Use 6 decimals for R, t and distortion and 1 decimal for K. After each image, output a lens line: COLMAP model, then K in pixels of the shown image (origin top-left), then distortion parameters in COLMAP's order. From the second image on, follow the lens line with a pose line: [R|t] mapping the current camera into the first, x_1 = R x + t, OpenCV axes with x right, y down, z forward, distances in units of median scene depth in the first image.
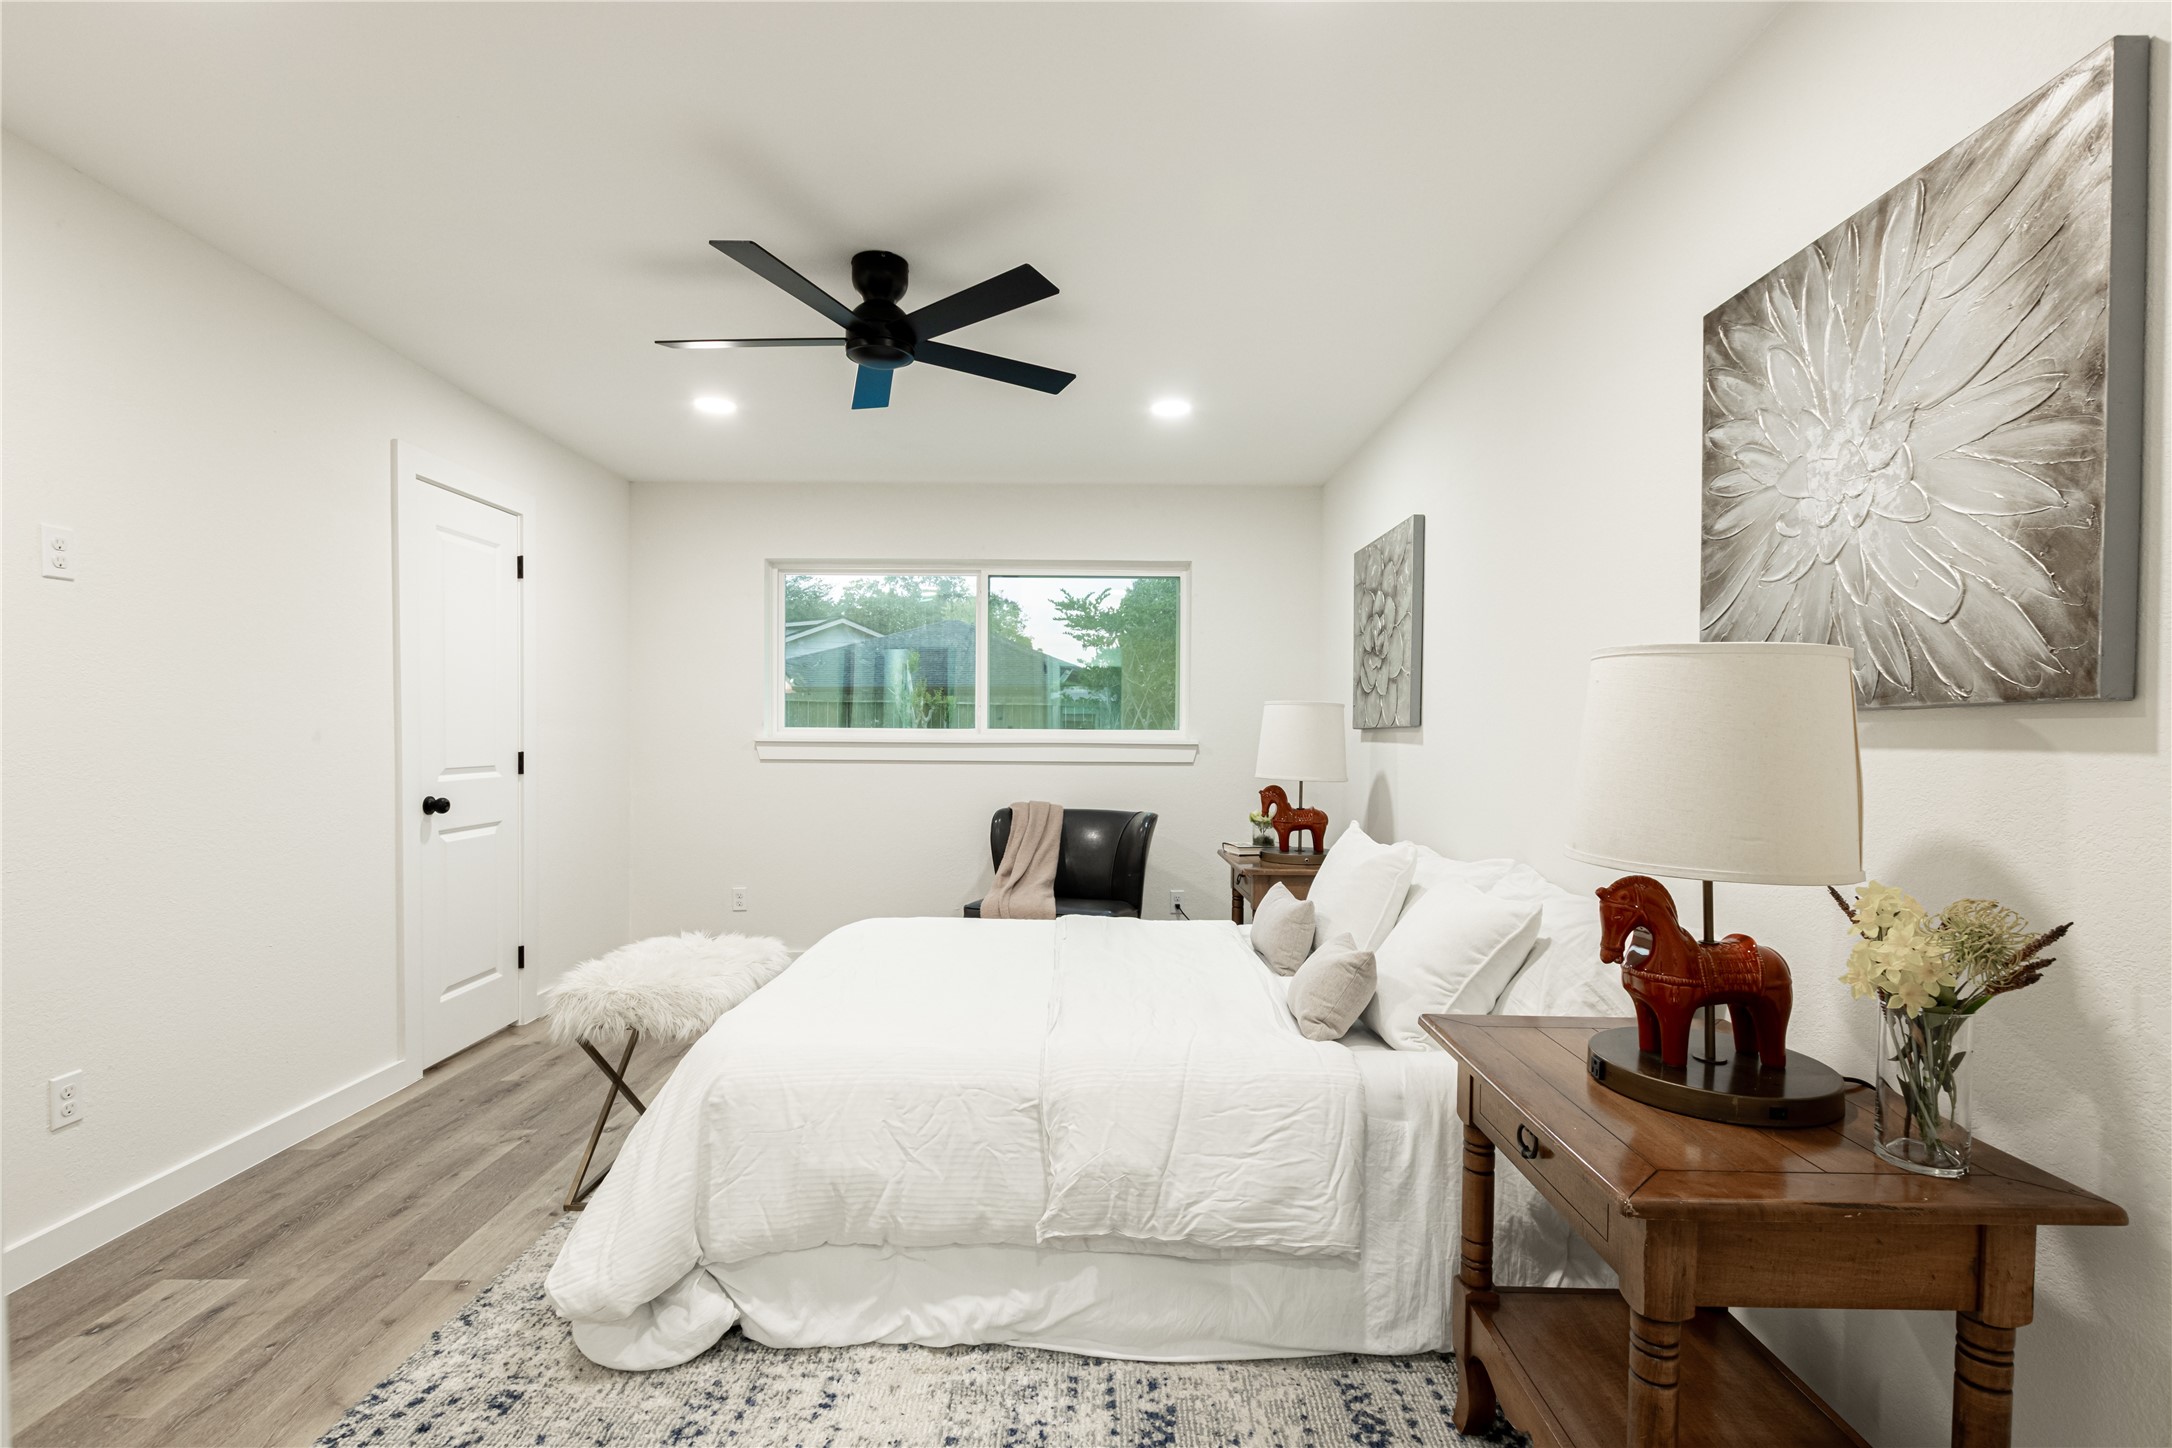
lens RADIAL K [[1006.9, 0, 1092.1], [0, 1006.9, 731.9], [0, 0, 1]] dist [0.007611, -0.001871]
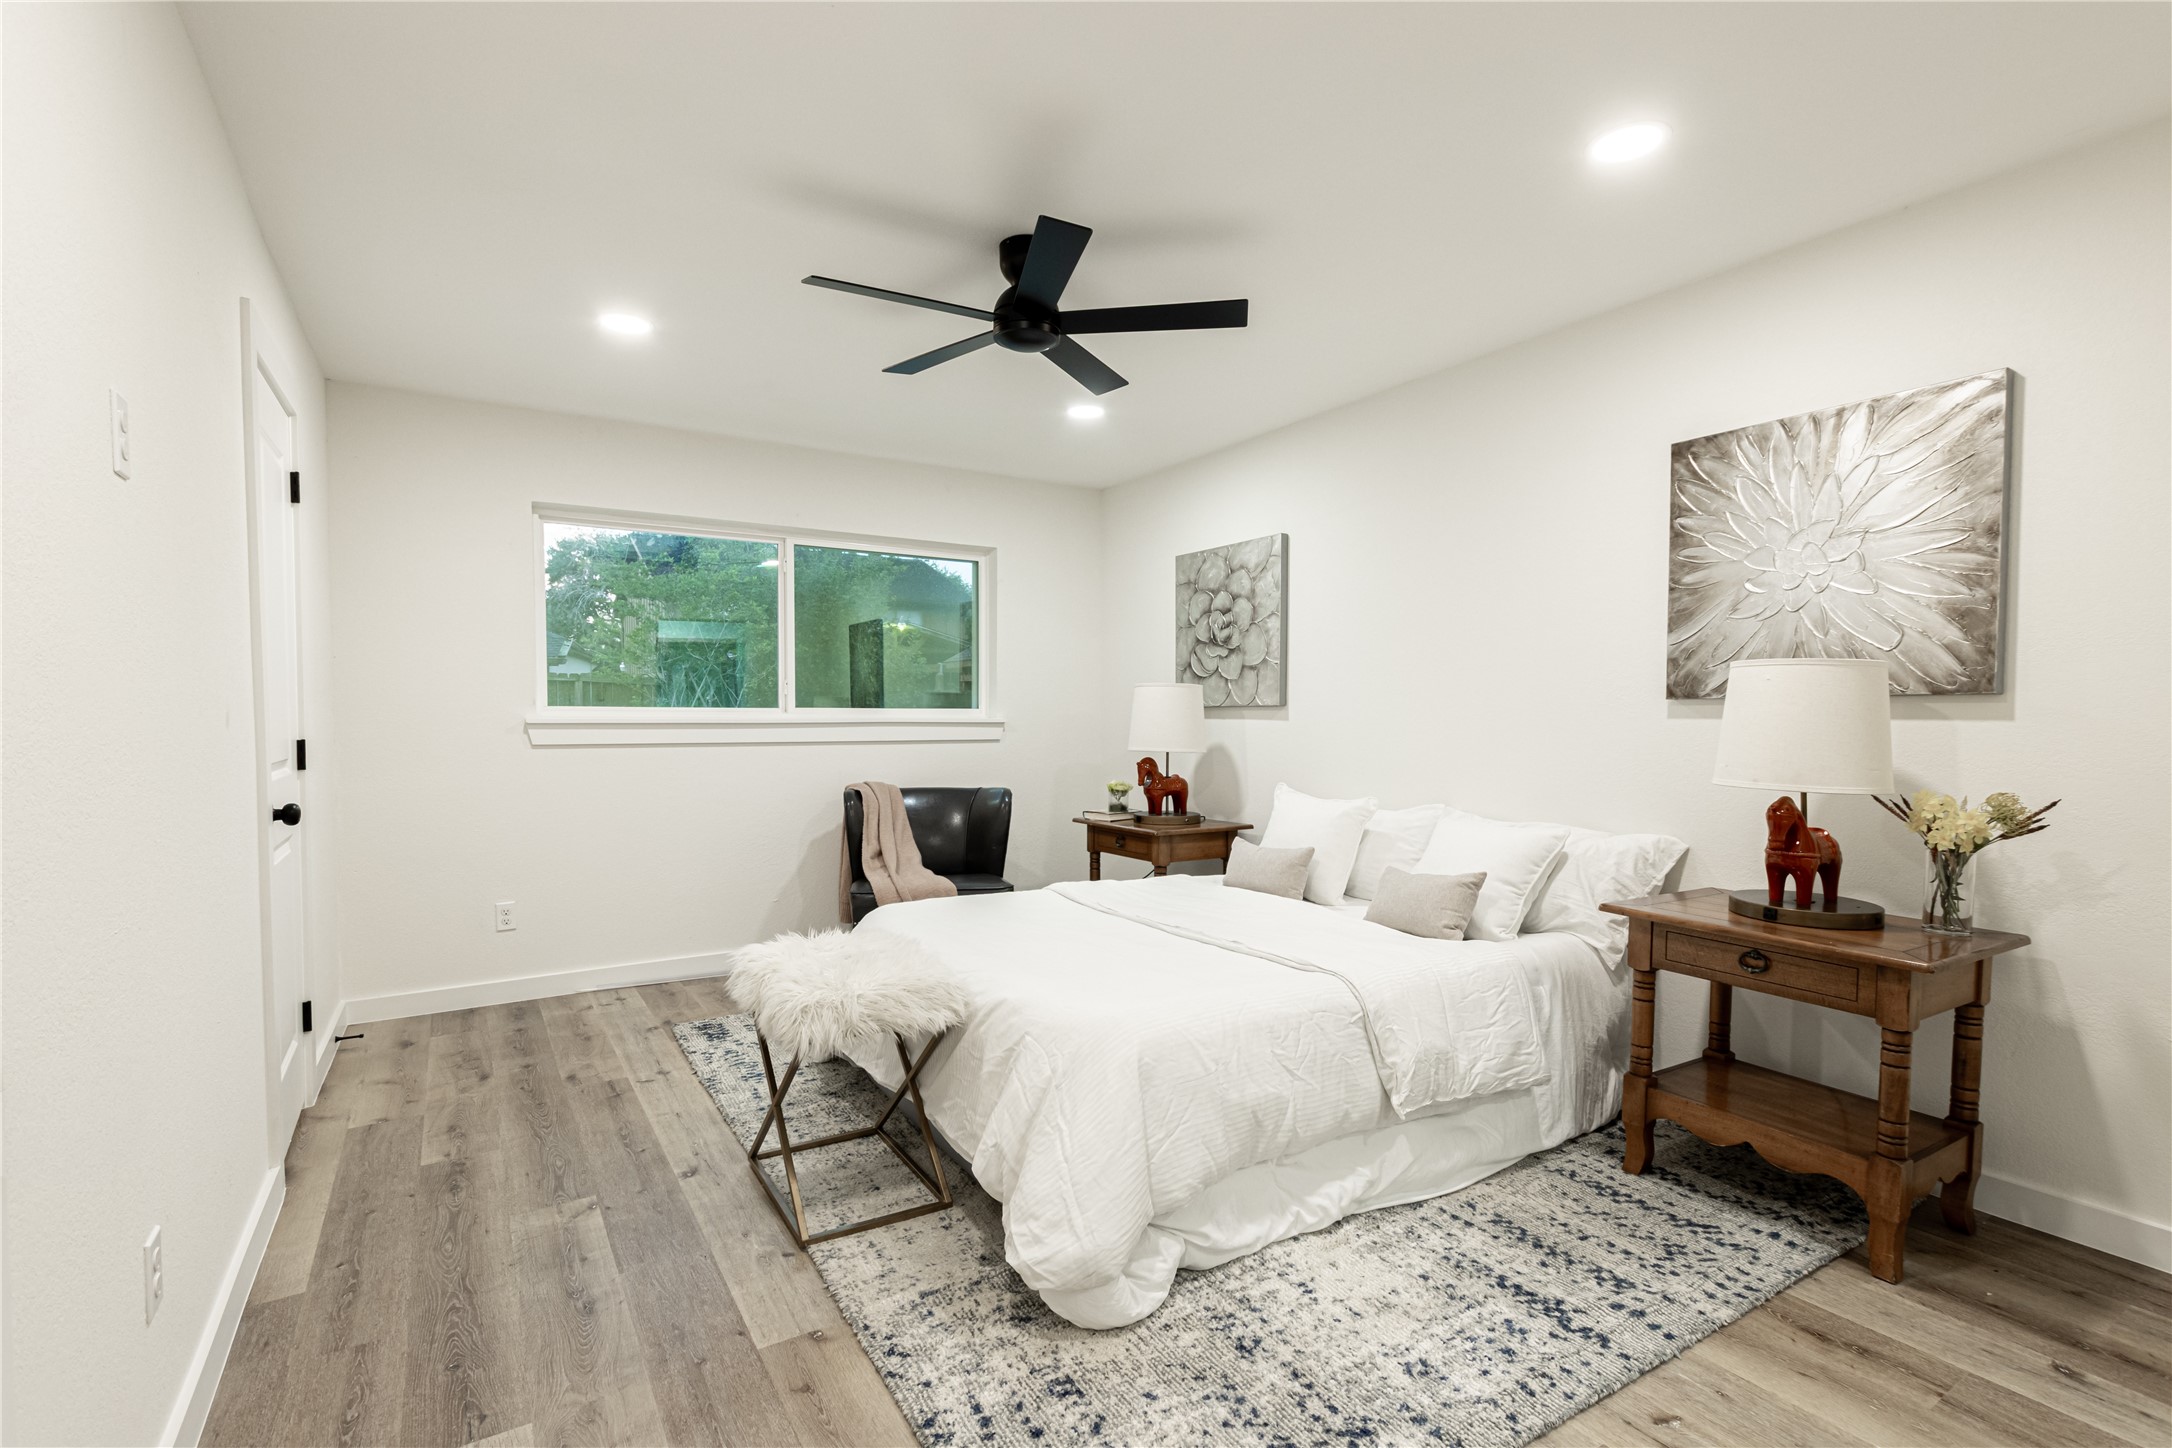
lens RADIAL K [[1006.9, 0, 1087.8], [0, 1006.9, 731.3], [0, 0, 1]] dist [0.007611, -0.001871]
pose [[0.848512, -0.013751, 0.528997, -1.008574], [0.002291, 0.999748, 0.022314, -0.004222], [-0.529171, -0.017722, 0.848330, 0.148190]]
